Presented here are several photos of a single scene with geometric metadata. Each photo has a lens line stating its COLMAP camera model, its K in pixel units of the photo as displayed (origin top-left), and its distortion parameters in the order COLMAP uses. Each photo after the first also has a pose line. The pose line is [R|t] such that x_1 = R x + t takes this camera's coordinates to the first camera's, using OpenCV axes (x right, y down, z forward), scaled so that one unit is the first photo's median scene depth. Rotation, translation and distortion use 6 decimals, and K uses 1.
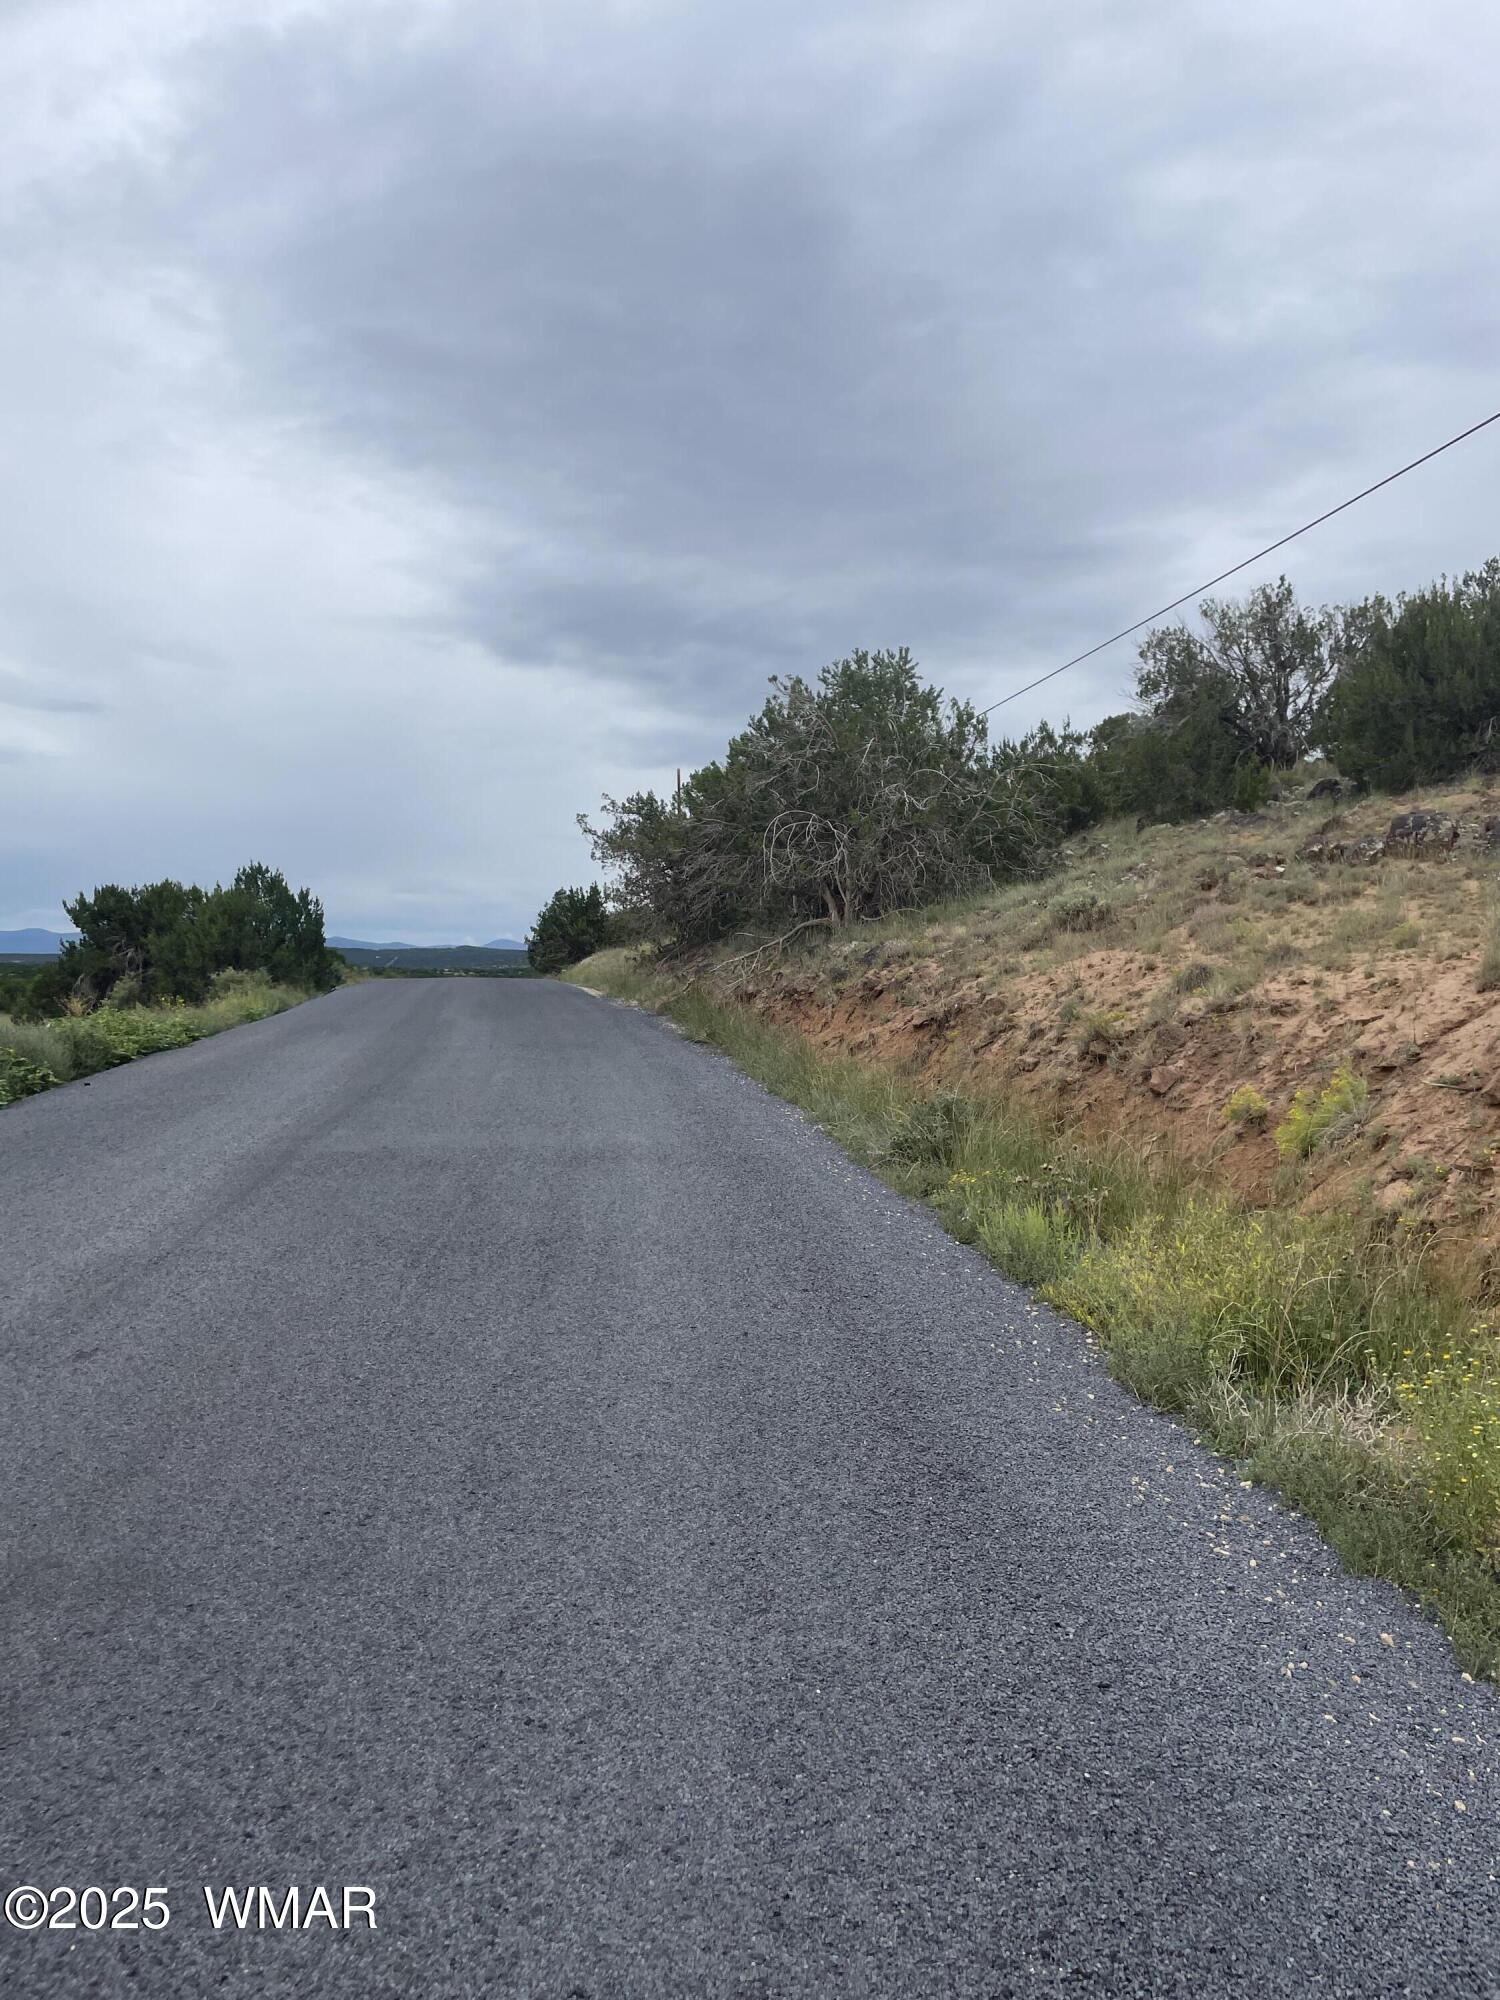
lens RADIAL K [[1574.5, 0, 748.7], [0, 1574.5, 1004.5], [0, 0, 1]] dist [0.083677, -0.111448]
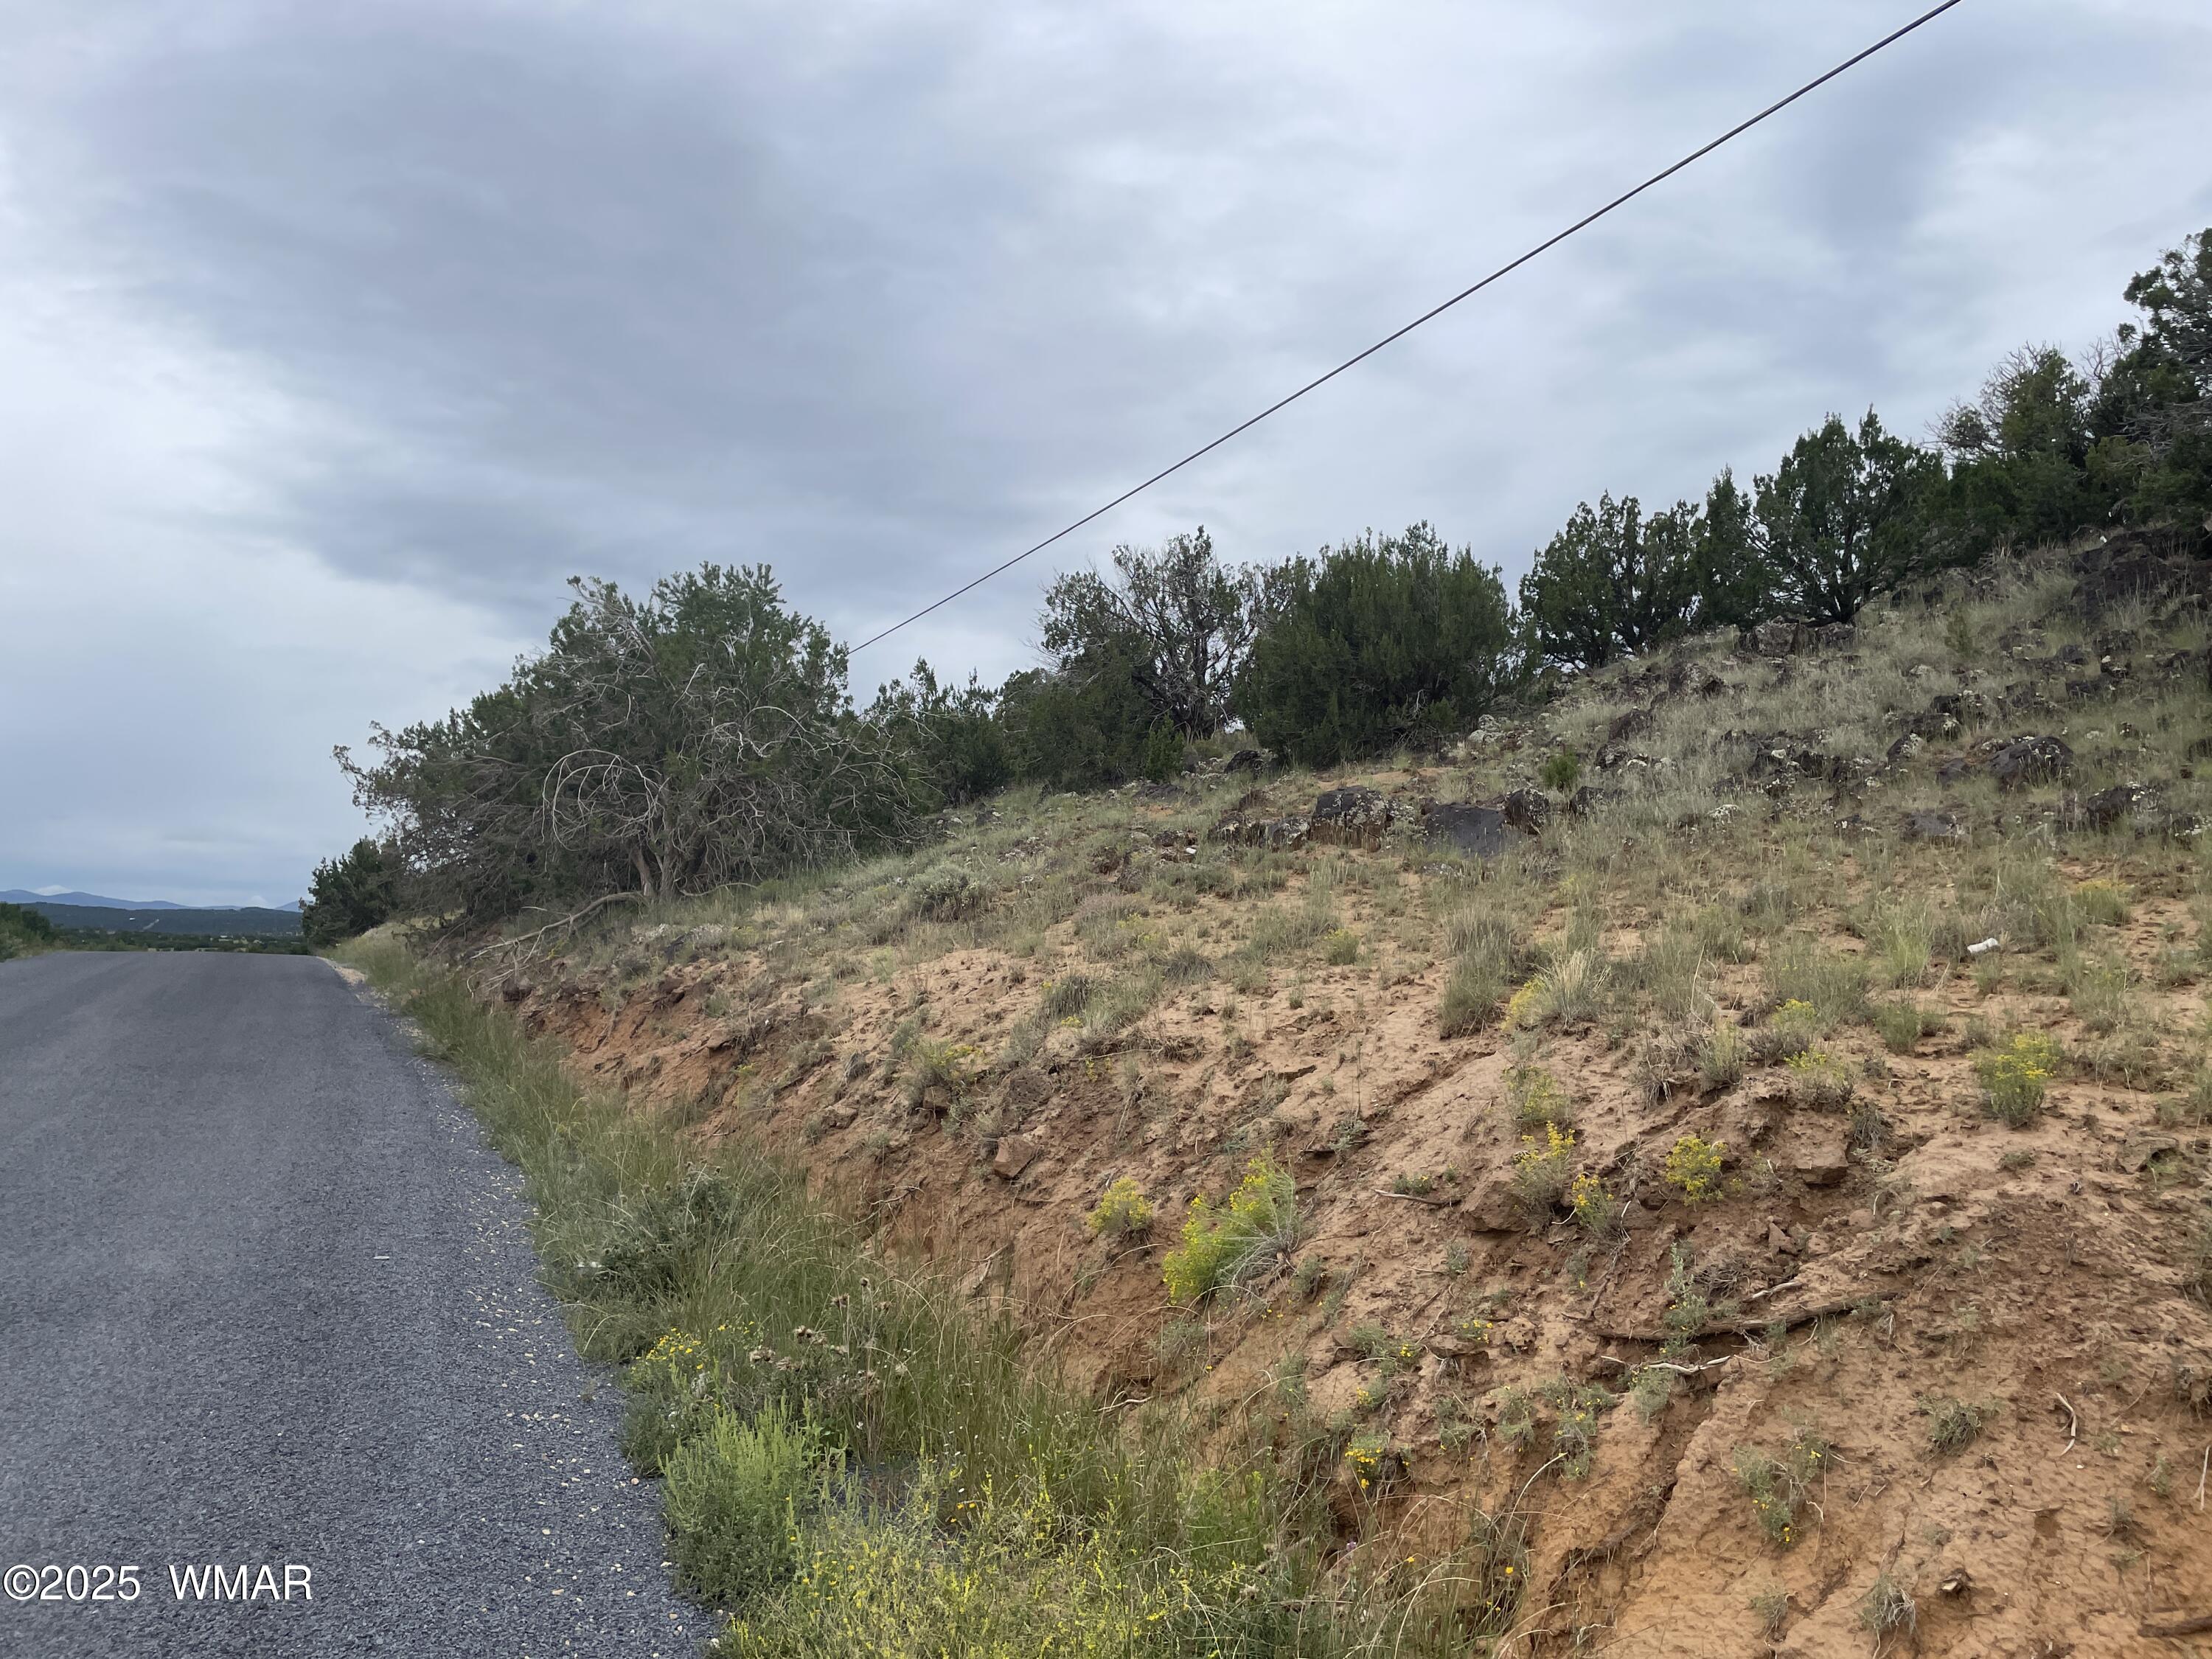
lens RADIAL K [[1741.4, 0, 1052.7], [0, 1741.4, 805.5], [0, 0, 1]] dist [0.083677, -0.111448]
pose [[0.971574, 0.041253, 0.233114, 0.051668], [-0.017192, 0.994395, -0.104323, -0.012628], [-0.236111, 0.097350, 0.966837, 0.137259]]
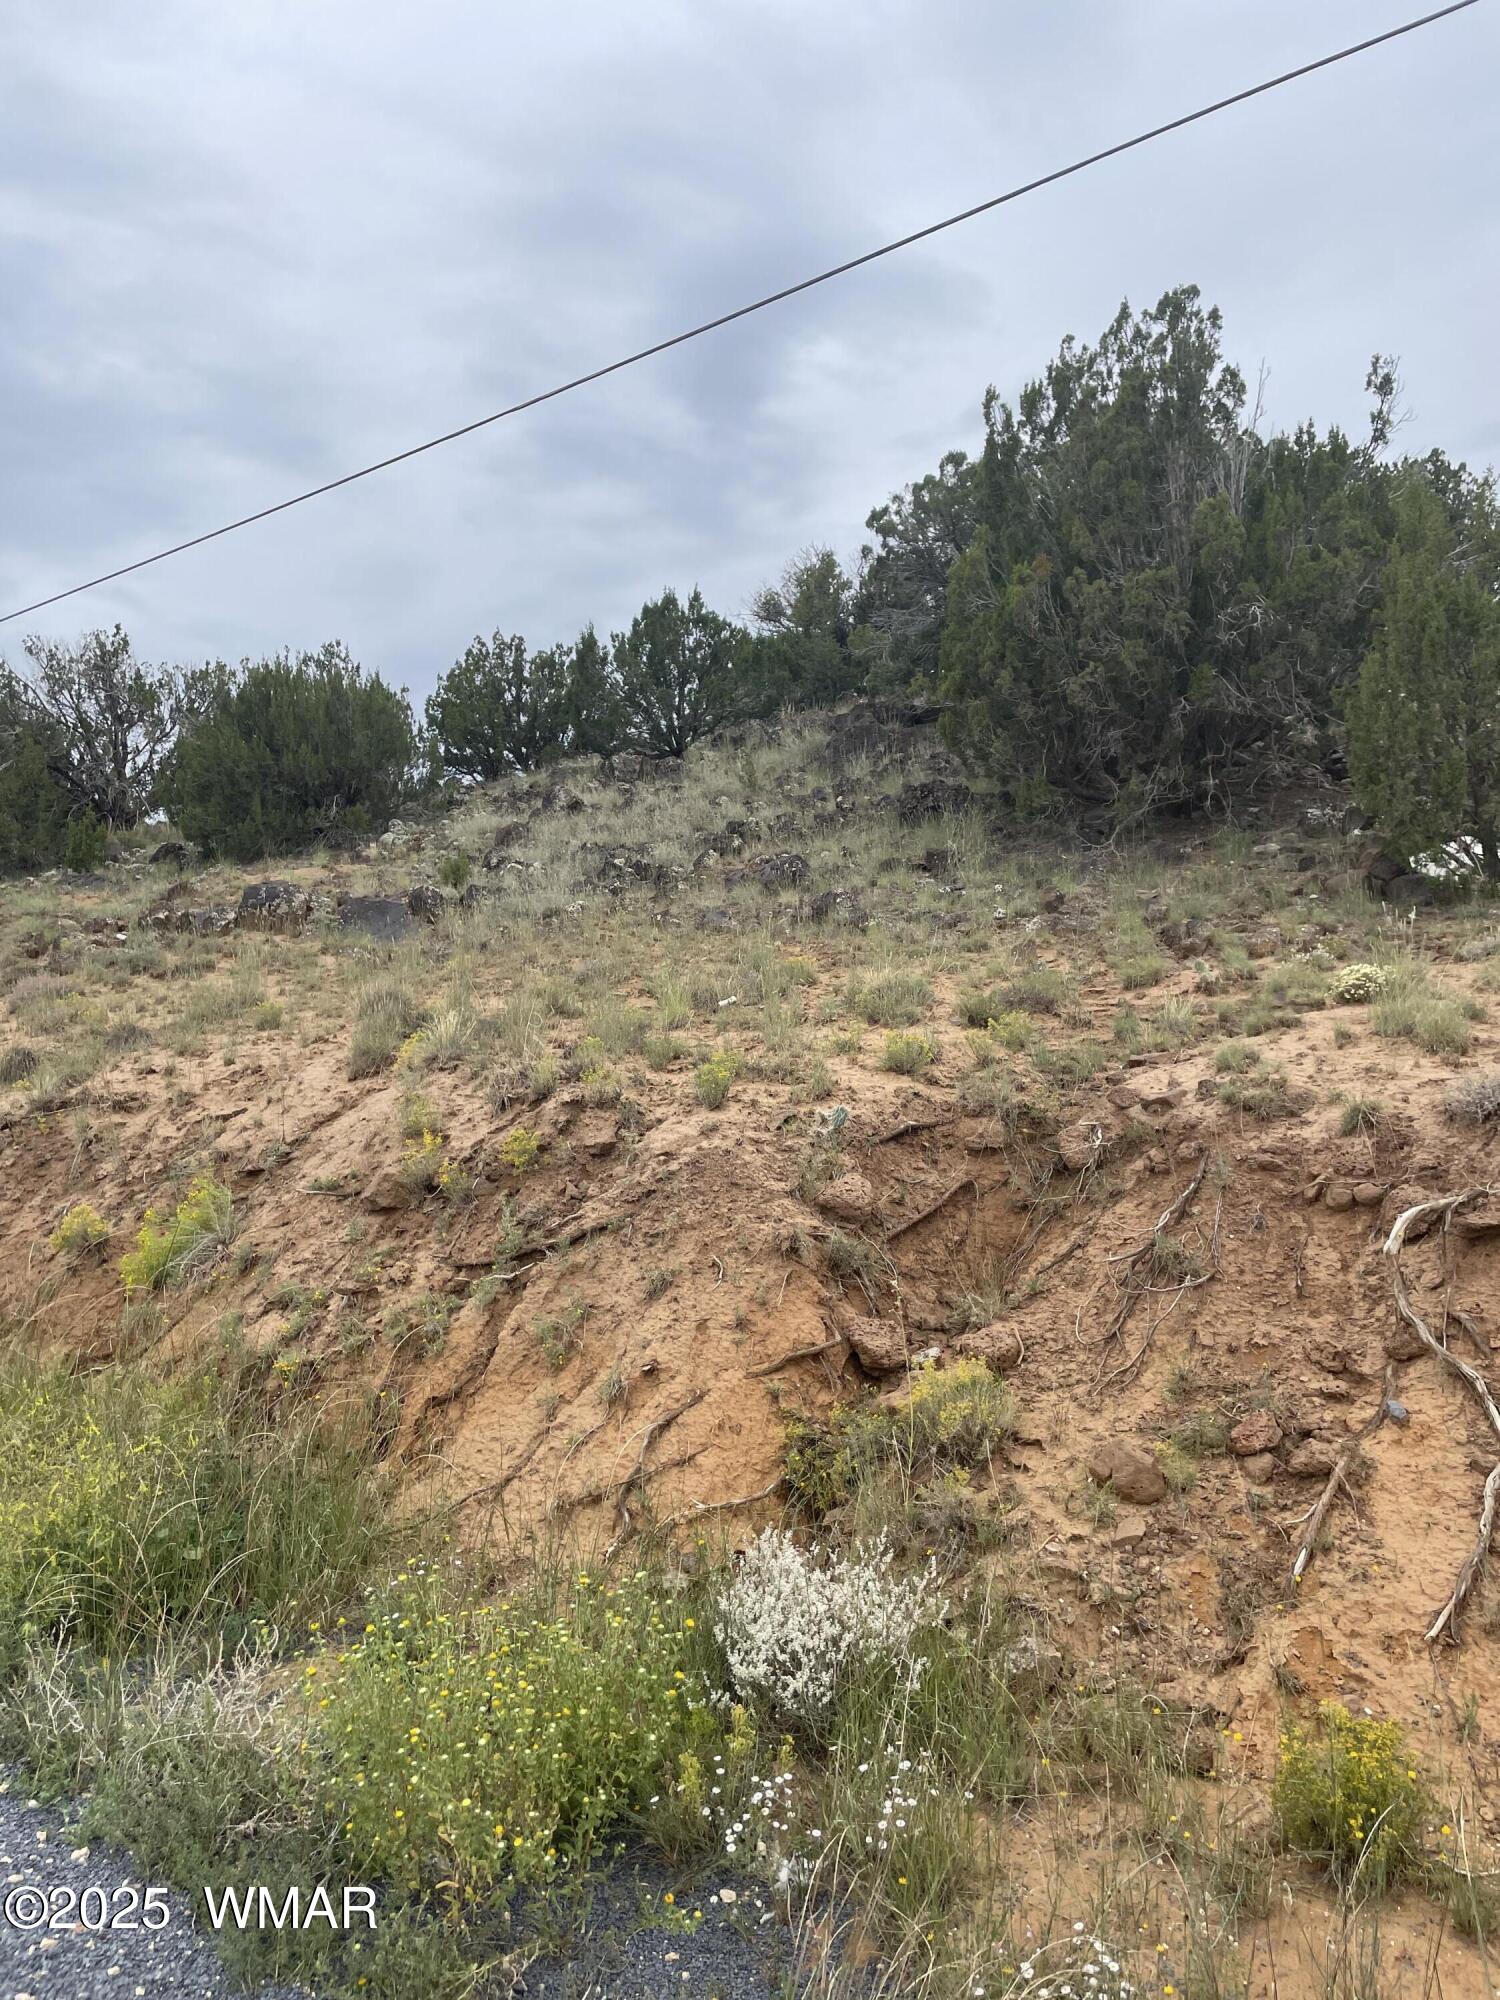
lens RADIAL K [[1574.5, 0, 808.9], [0, 1574.5, 1004.2], [0, 0, 1]] dist [0.083677, -0.111448]
pose [[0.744670, 0.006431, 0.667402, 0.022836], [0.022836, 0.999123, -0.035107, -0.006412], [-0.667042, 0.041384, 0.743870, 0.070948]]
